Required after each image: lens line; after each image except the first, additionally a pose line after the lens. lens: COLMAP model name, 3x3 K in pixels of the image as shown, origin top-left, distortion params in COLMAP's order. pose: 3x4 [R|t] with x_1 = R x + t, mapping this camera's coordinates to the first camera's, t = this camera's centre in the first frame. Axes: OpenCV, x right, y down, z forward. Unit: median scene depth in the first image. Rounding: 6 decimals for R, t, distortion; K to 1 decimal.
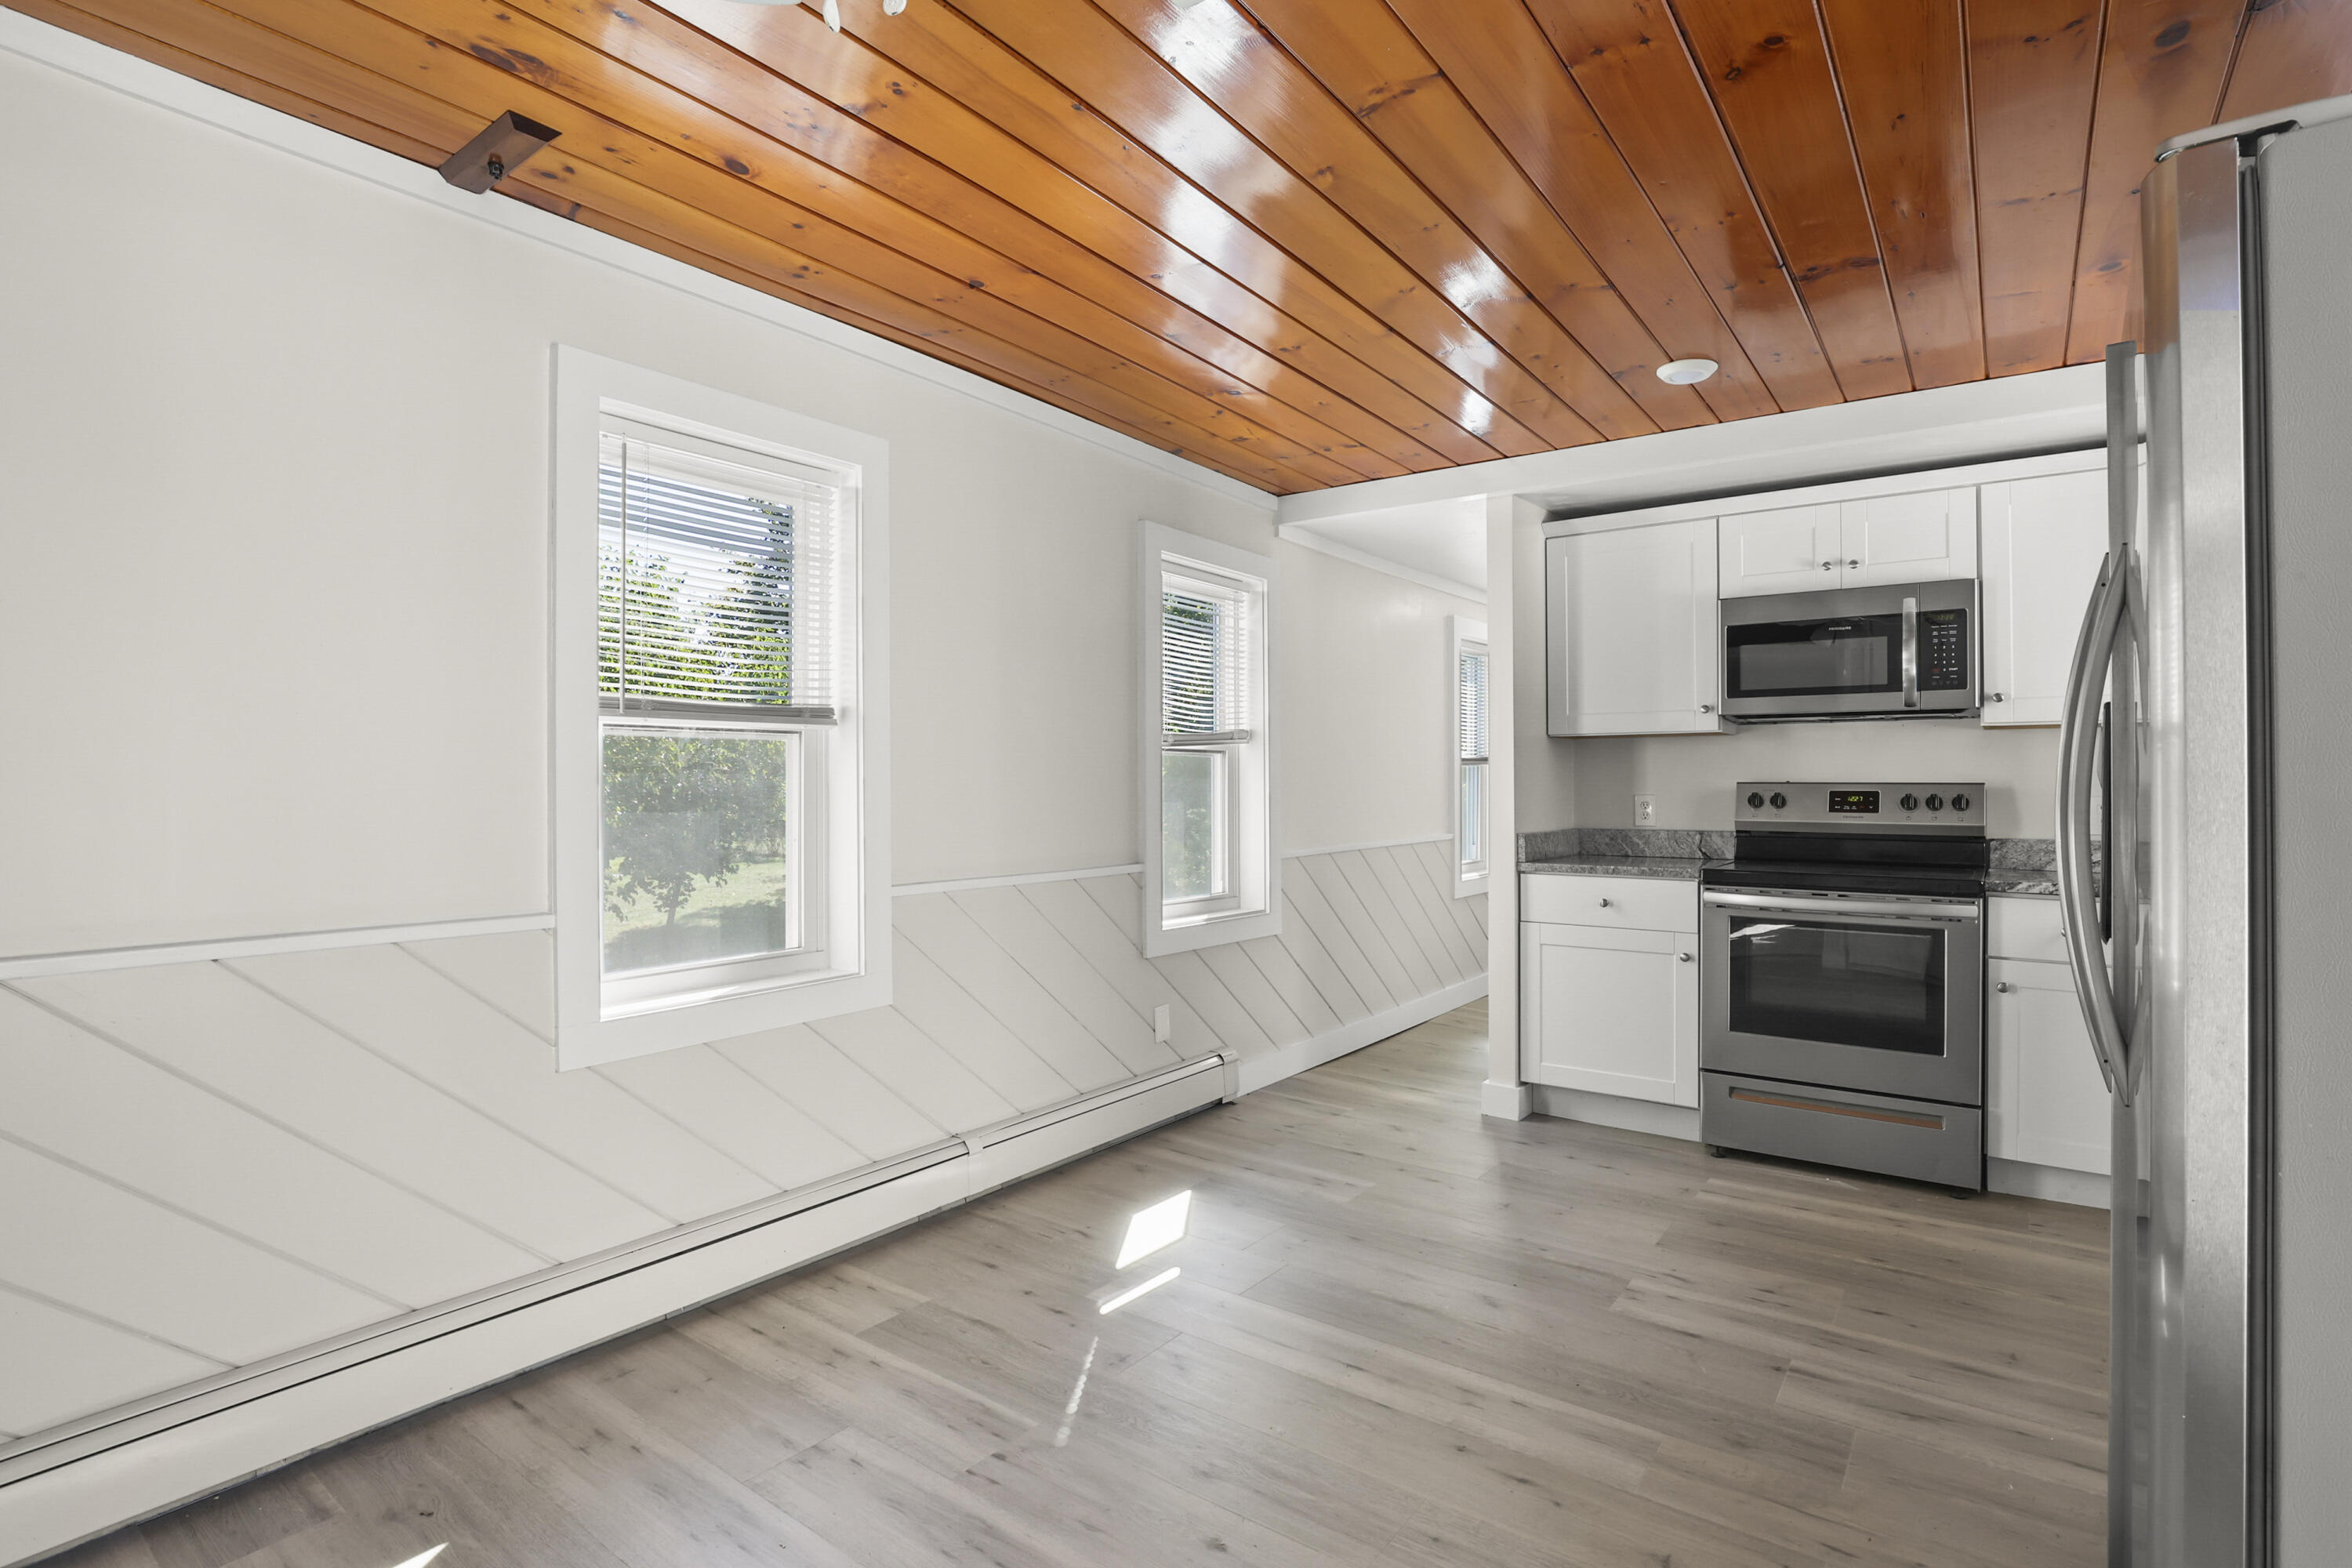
lens RADIAL K [[1116.5, 0, 1172.7], [0, 1116.5, 779.3], [0, 0, 1]] dist [-0.031742, 0.005158]
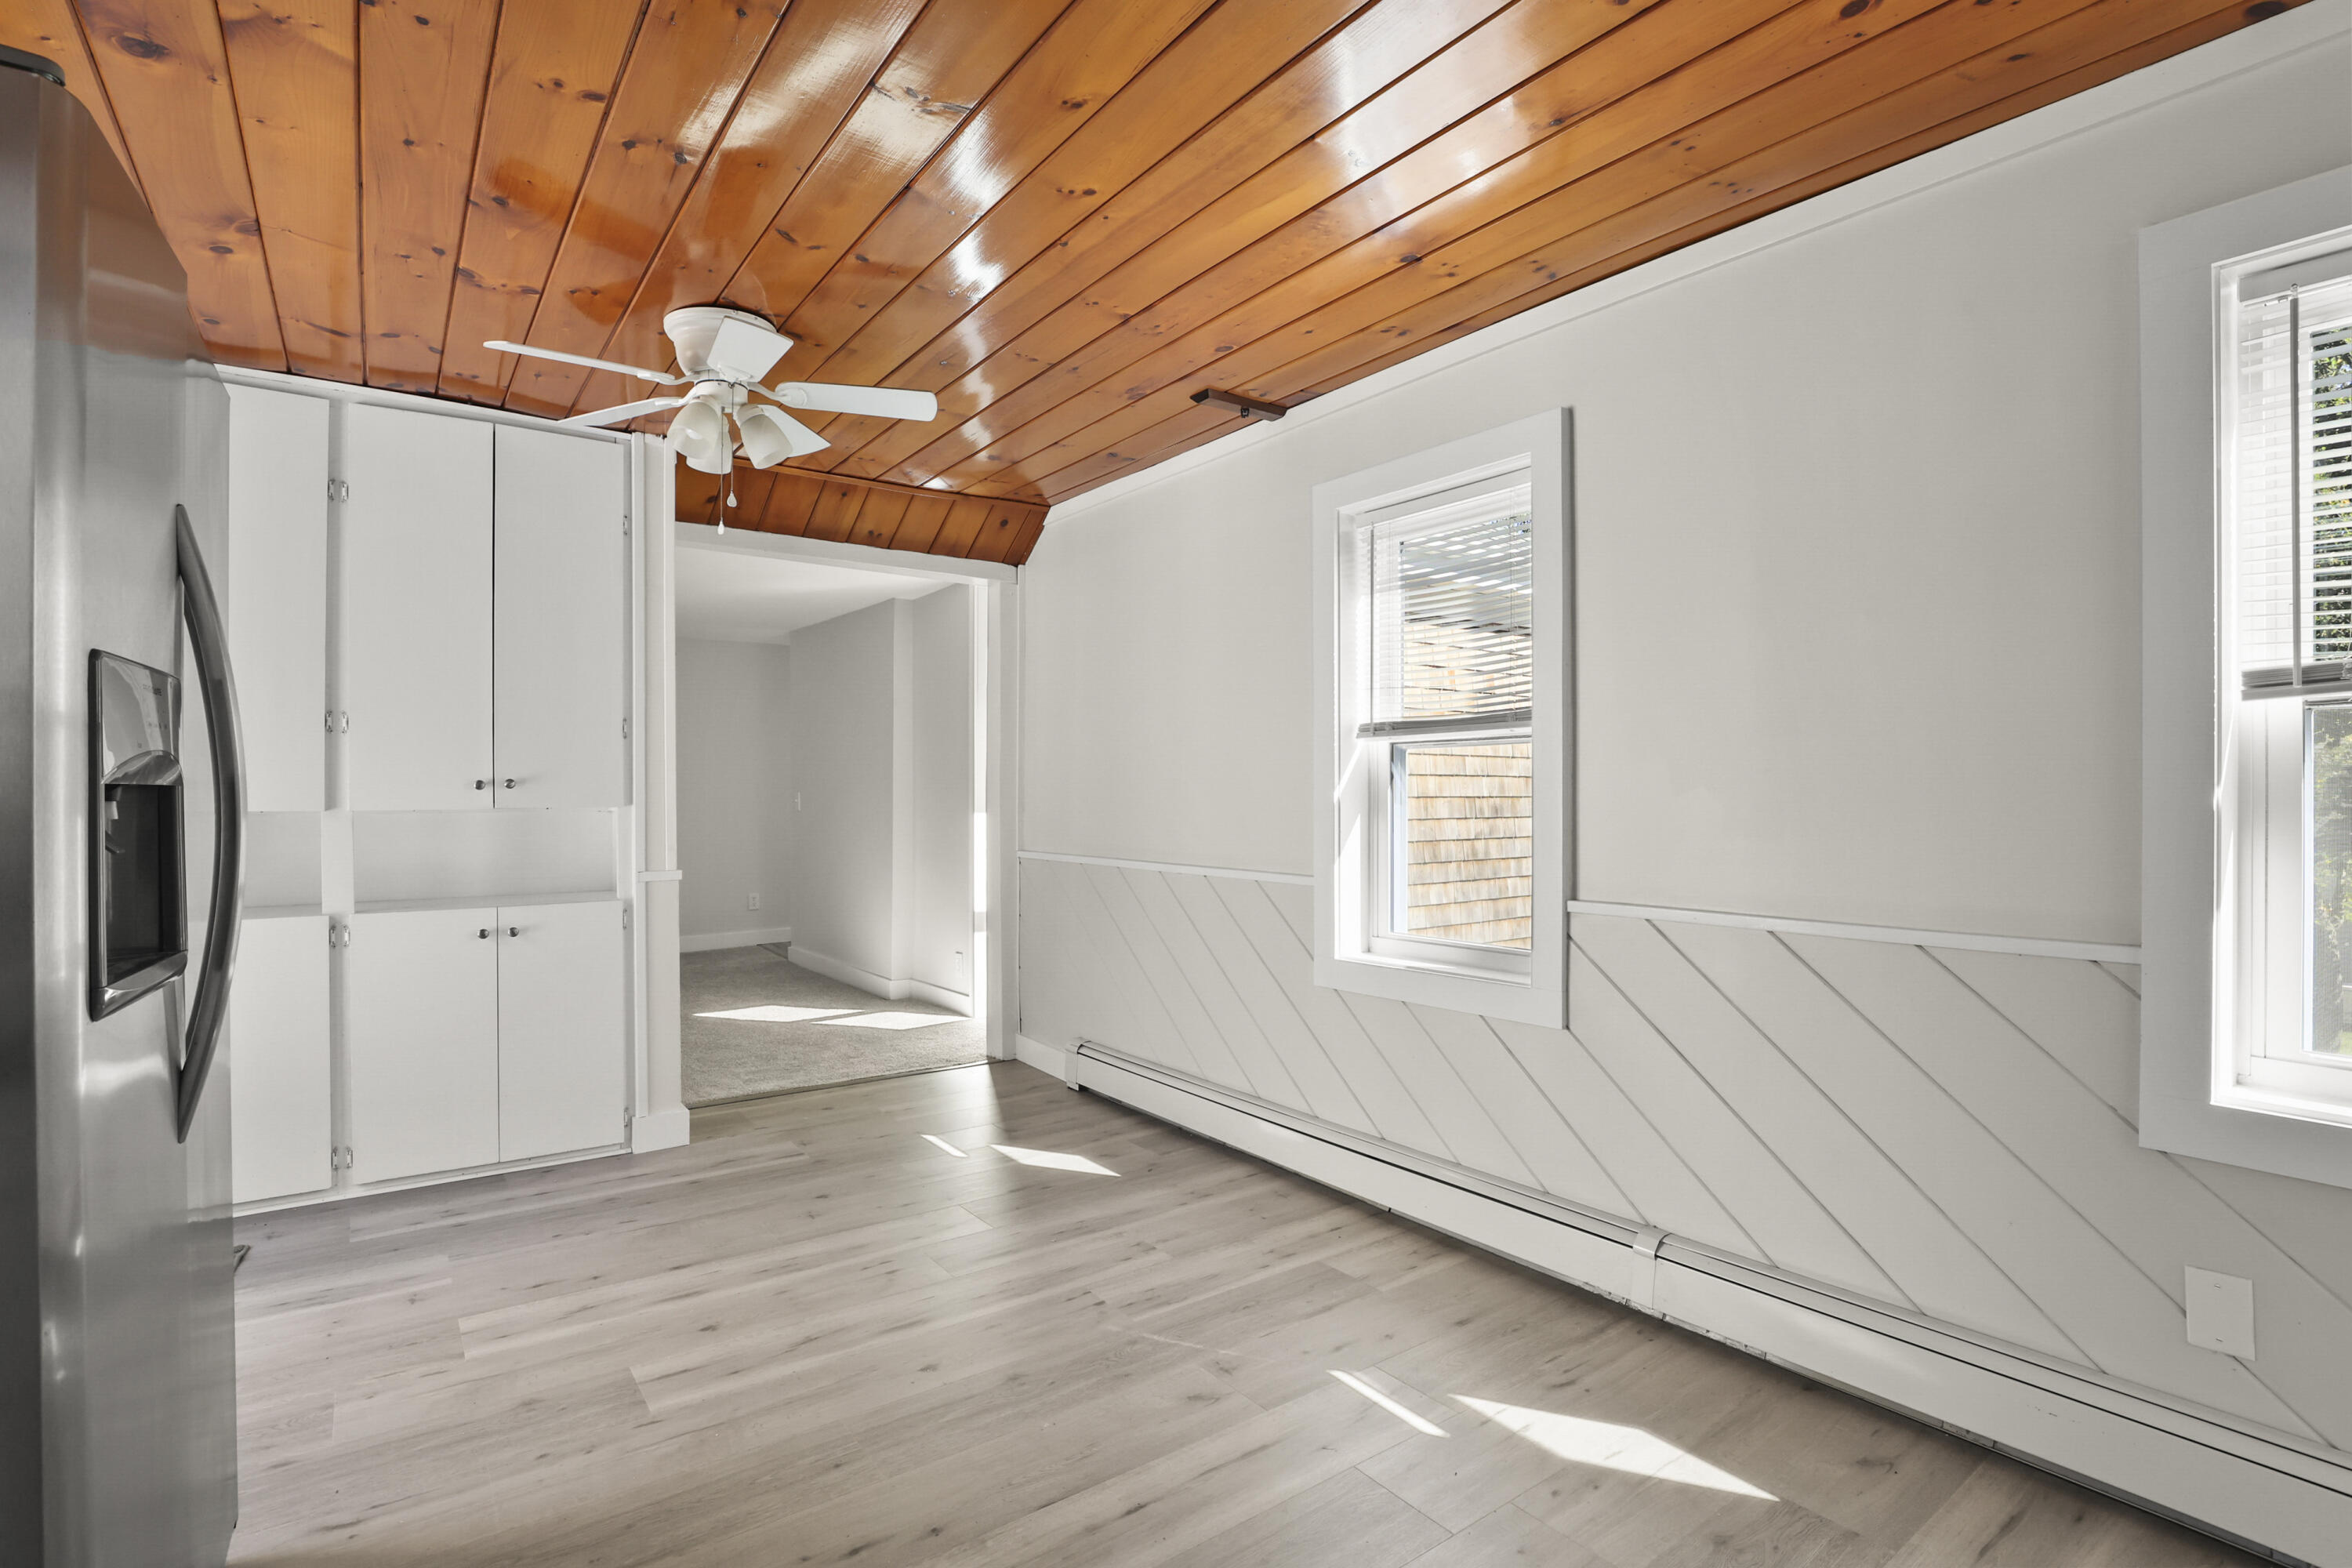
lens RADIAL K [[1121.8, 0, 1182.3], [0, 1121.8, 806.1], [0, 0, 1]] dist [-0.005473, -0.000438]
pose [[-0.280369, 0.009668, -0.959844, 0.575203], [0.008653, 0.999934, 0.007544, 0.008458], [0.959853, -0.006191, -0.280435, 0.779822]]
